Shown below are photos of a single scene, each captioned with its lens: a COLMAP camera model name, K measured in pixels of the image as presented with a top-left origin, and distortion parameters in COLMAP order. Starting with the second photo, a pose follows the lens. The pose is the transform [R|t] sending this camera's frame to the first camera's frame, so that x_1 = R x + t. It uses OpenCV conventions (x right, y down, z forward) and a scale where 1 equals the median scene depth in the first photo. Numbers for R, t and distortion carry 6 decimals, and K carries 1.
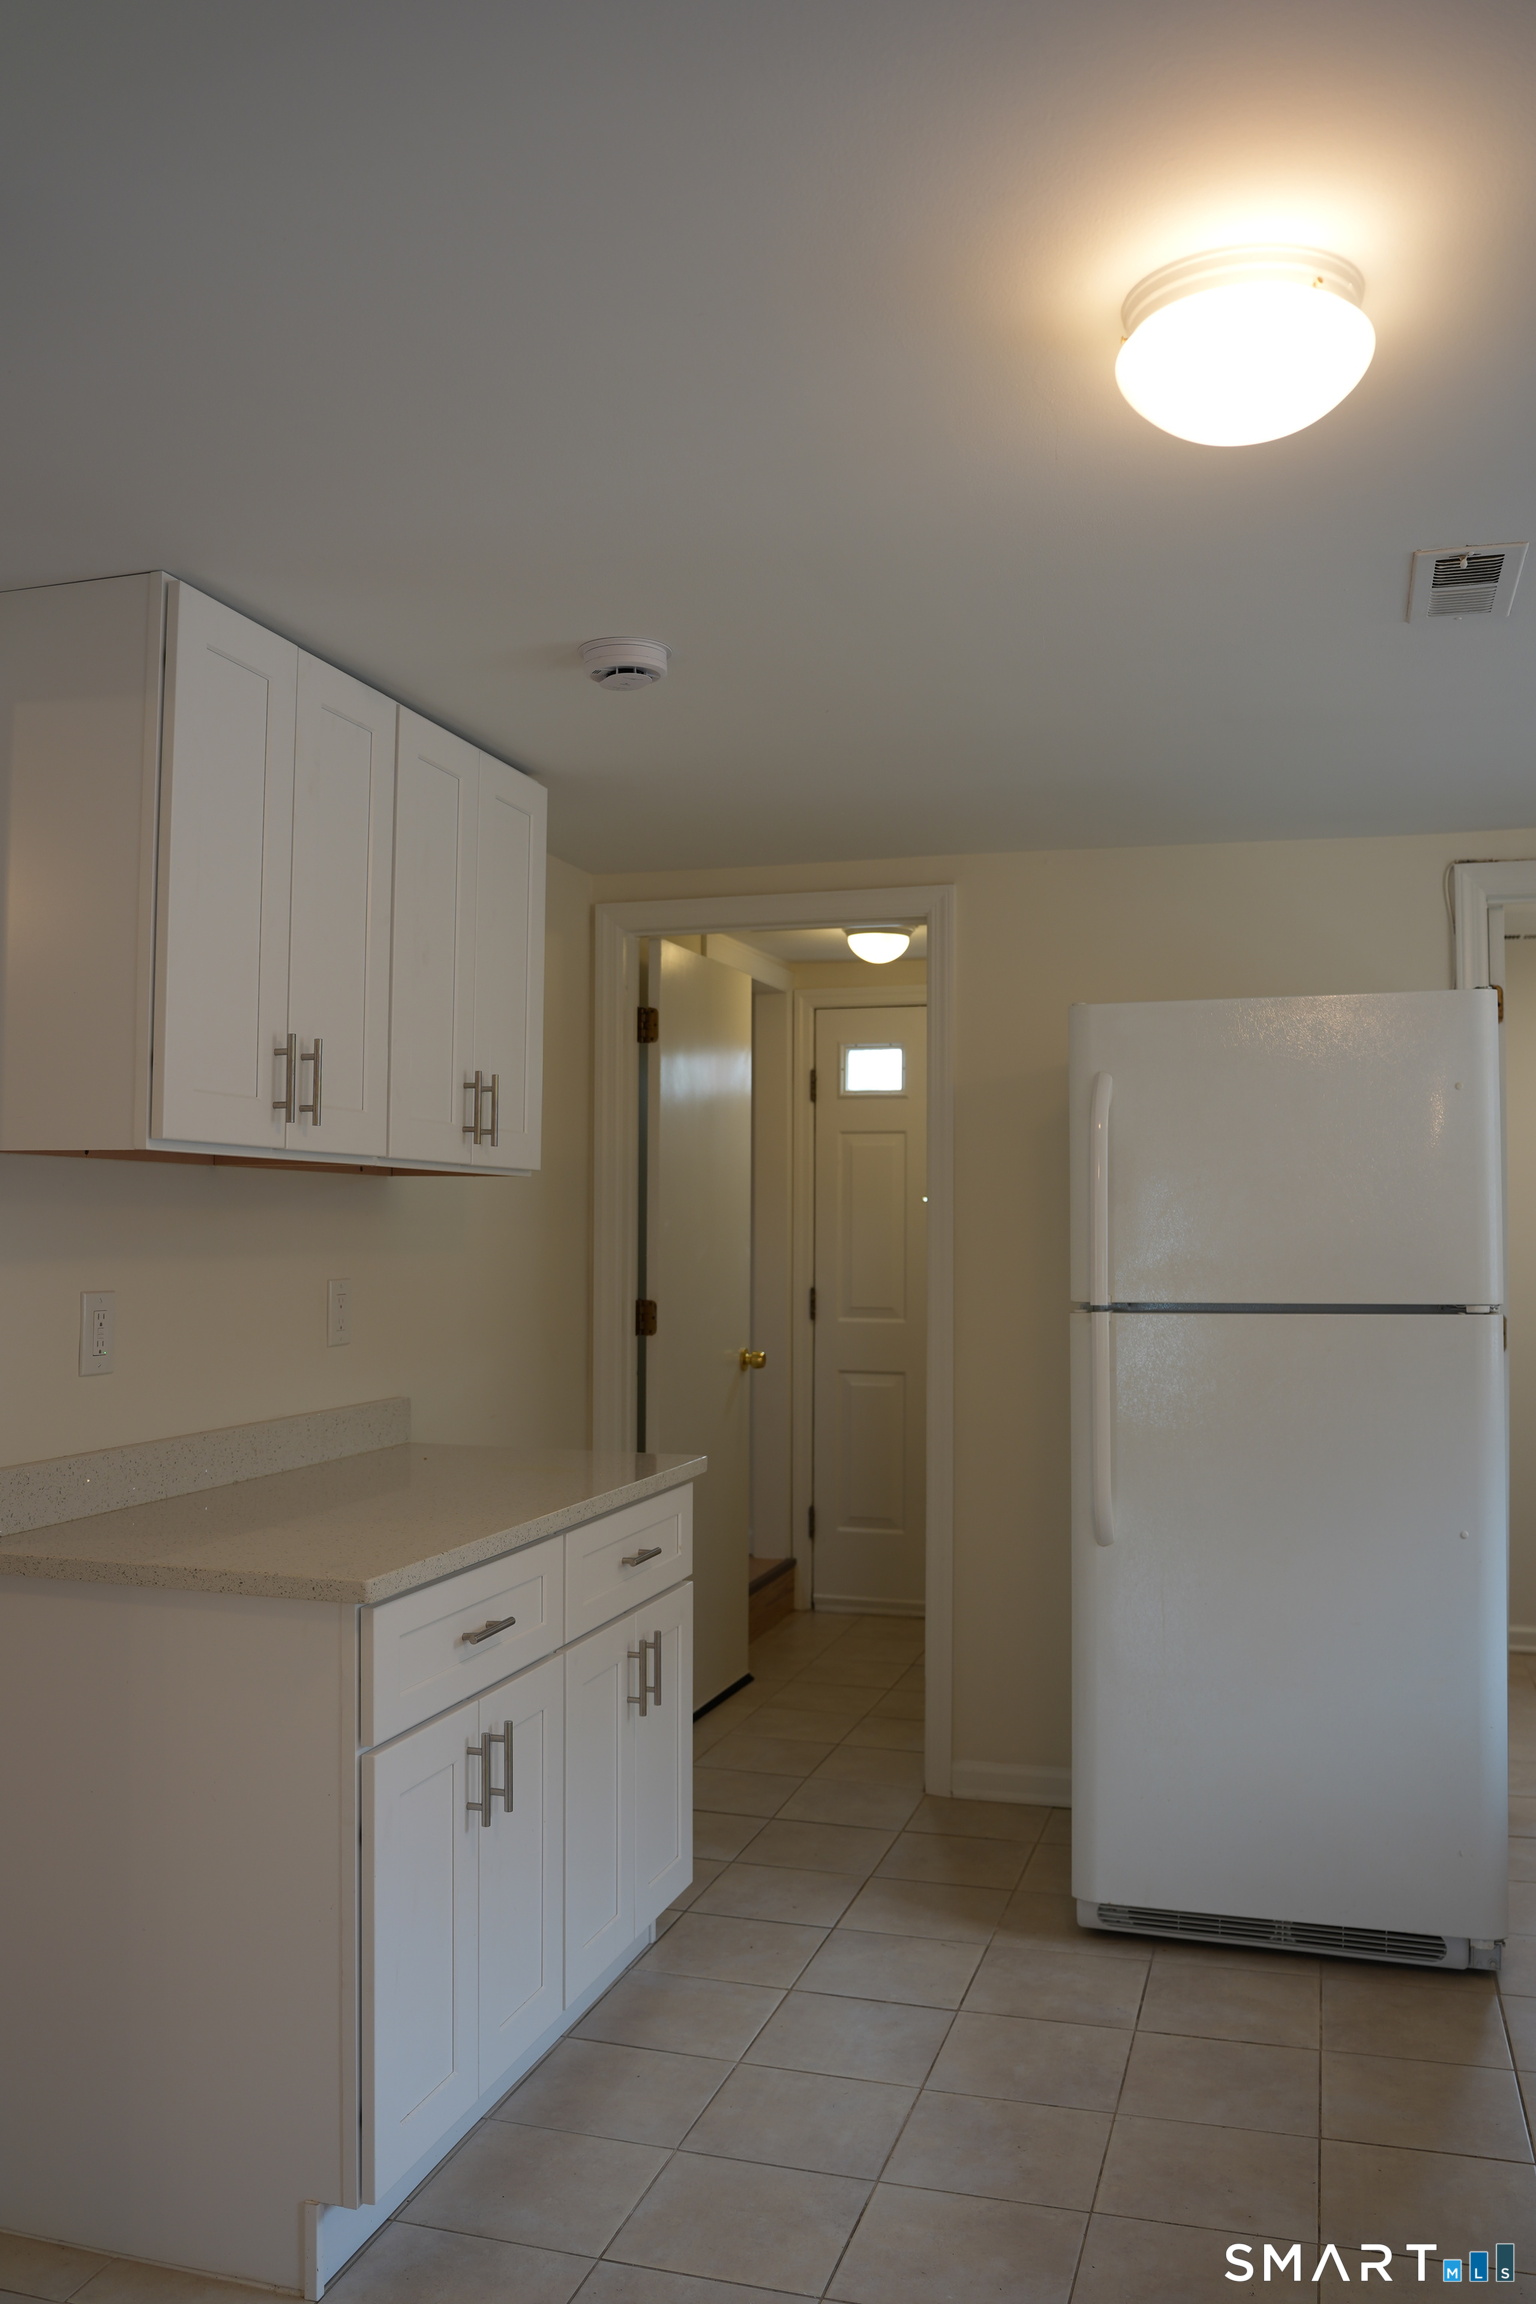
lens RADIAL K [[1843.6, 0, 768.0], [0, 1843.6, 1152.0], [0, 0, 1]] dist [-0.115561, 0.091502]
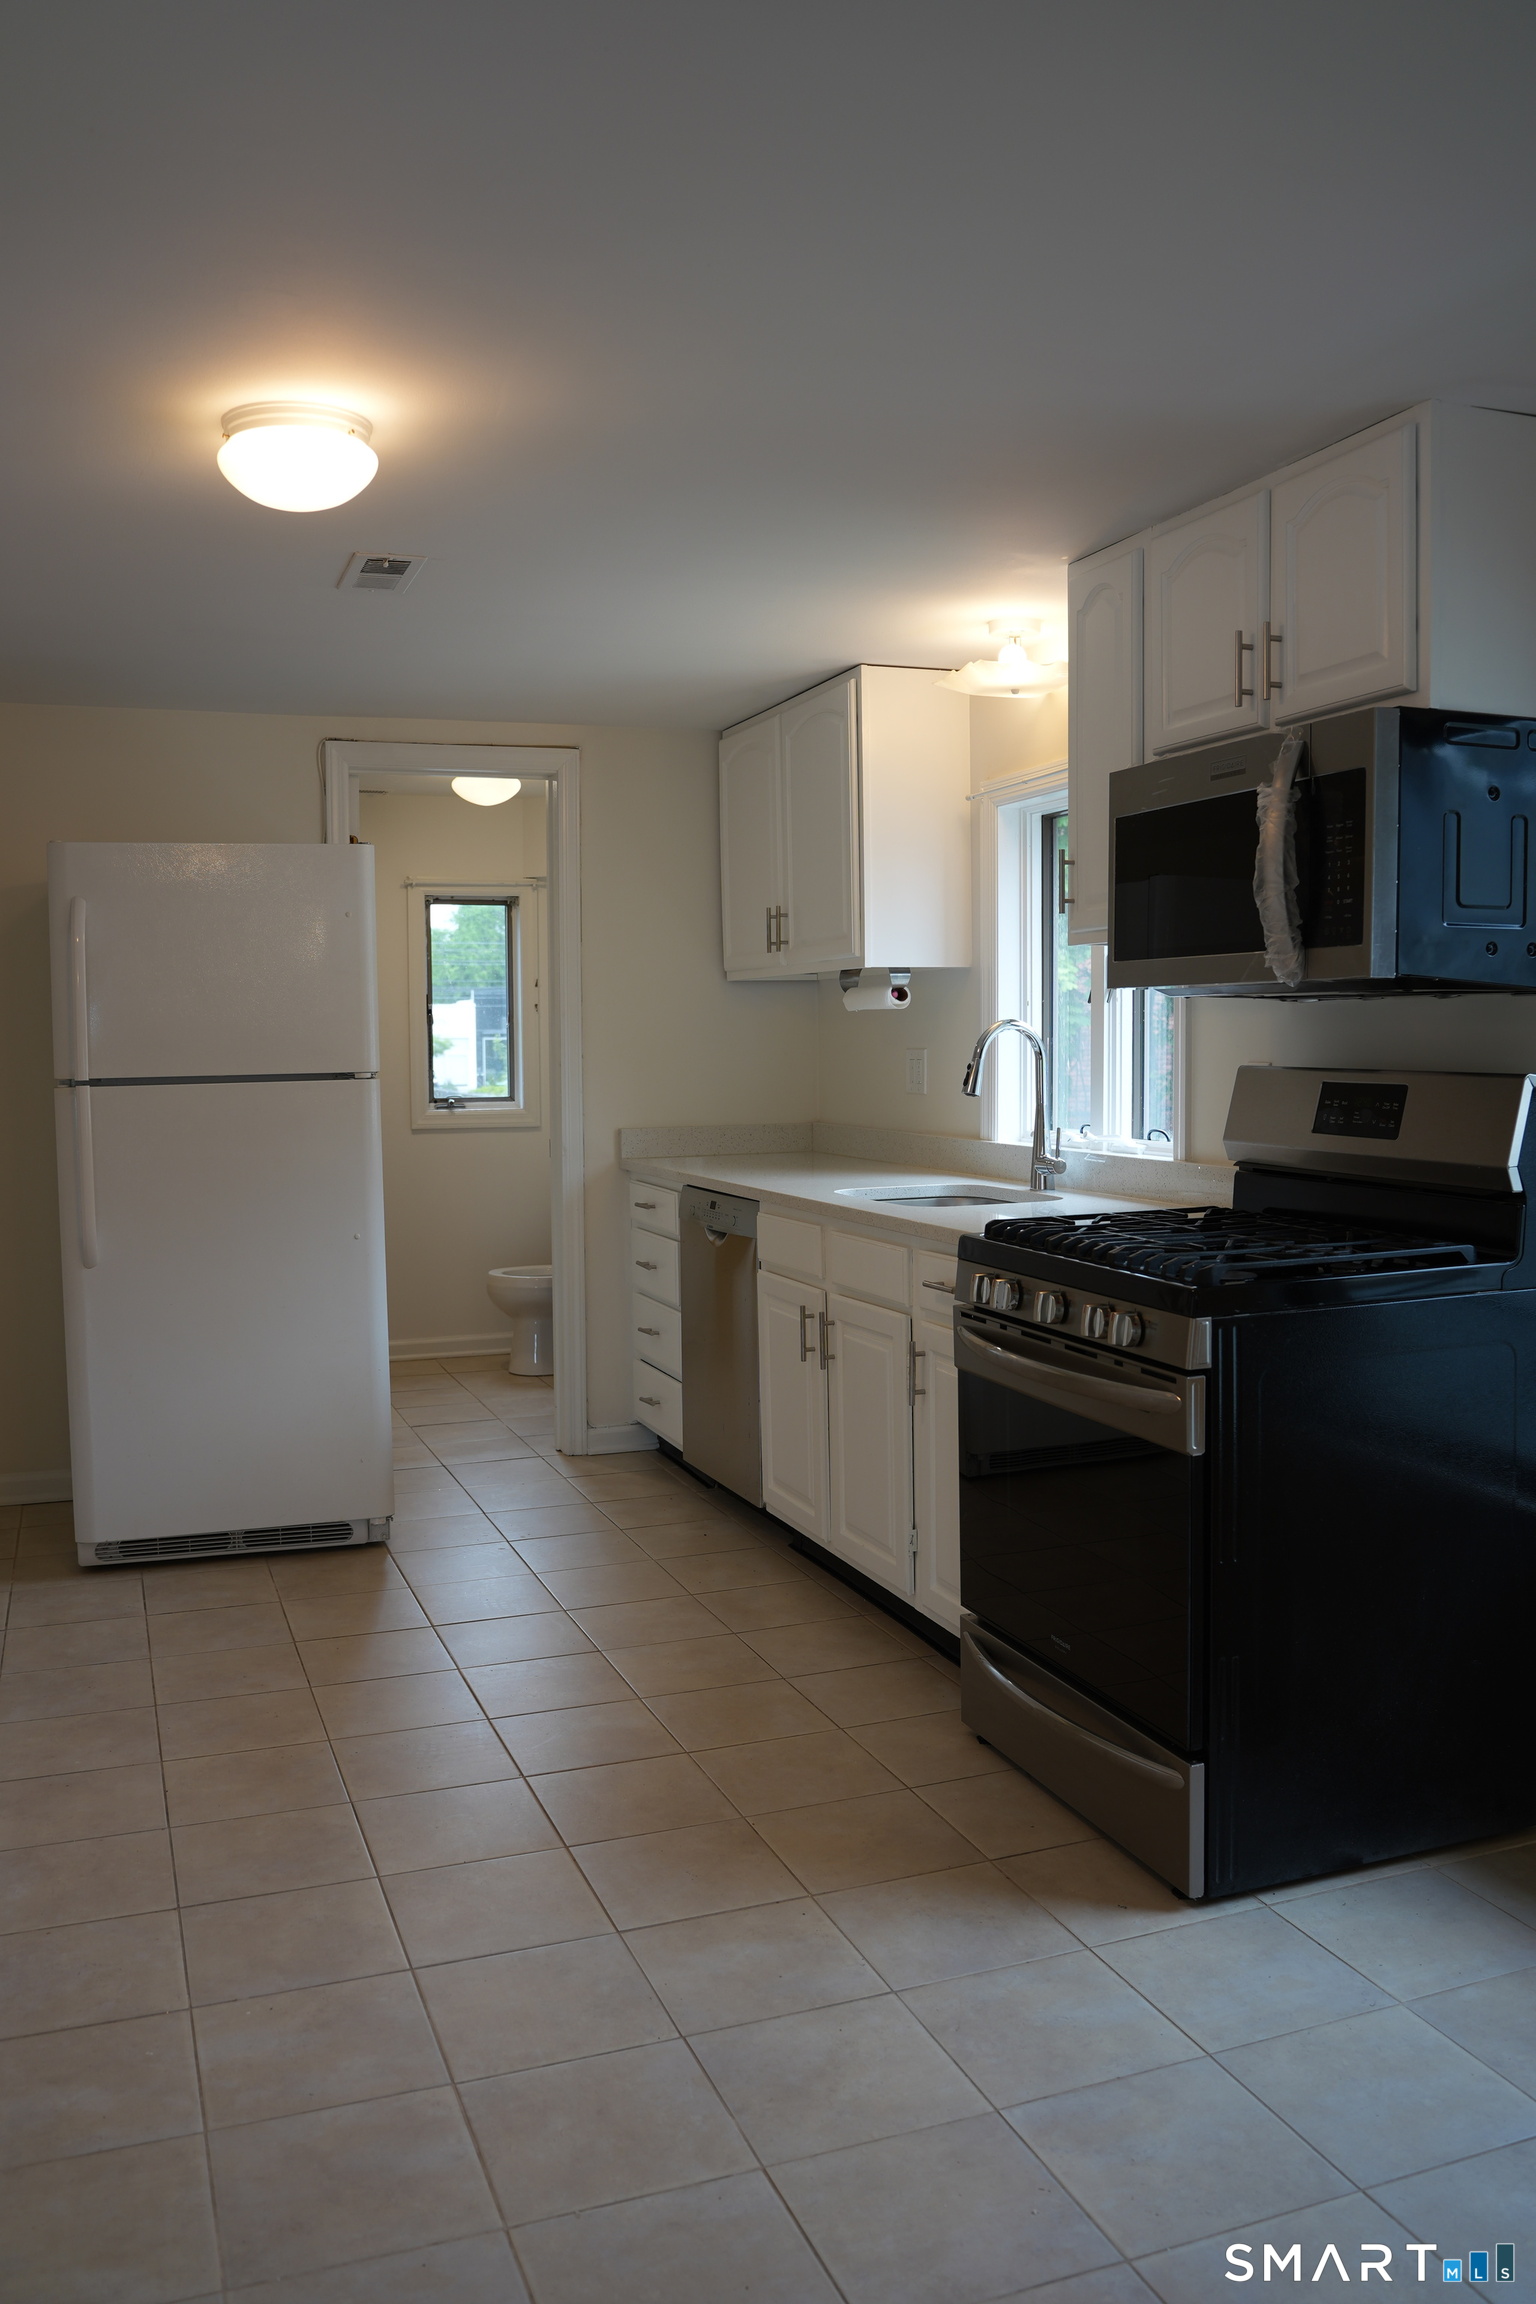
lens RADIAL K [[1843.6, 0, 768.0], [0, 1843.6, 1152.0], [0, 0, 1]] dist [-0.115561, 0.091502]
pose [[0.792998, -0.048110, 0.607321, -0.214404], [-0.014431, 0.995114, 0.097672, 0.002493], [-0.609053, -0.086218, 0.788430, -0.298946]]
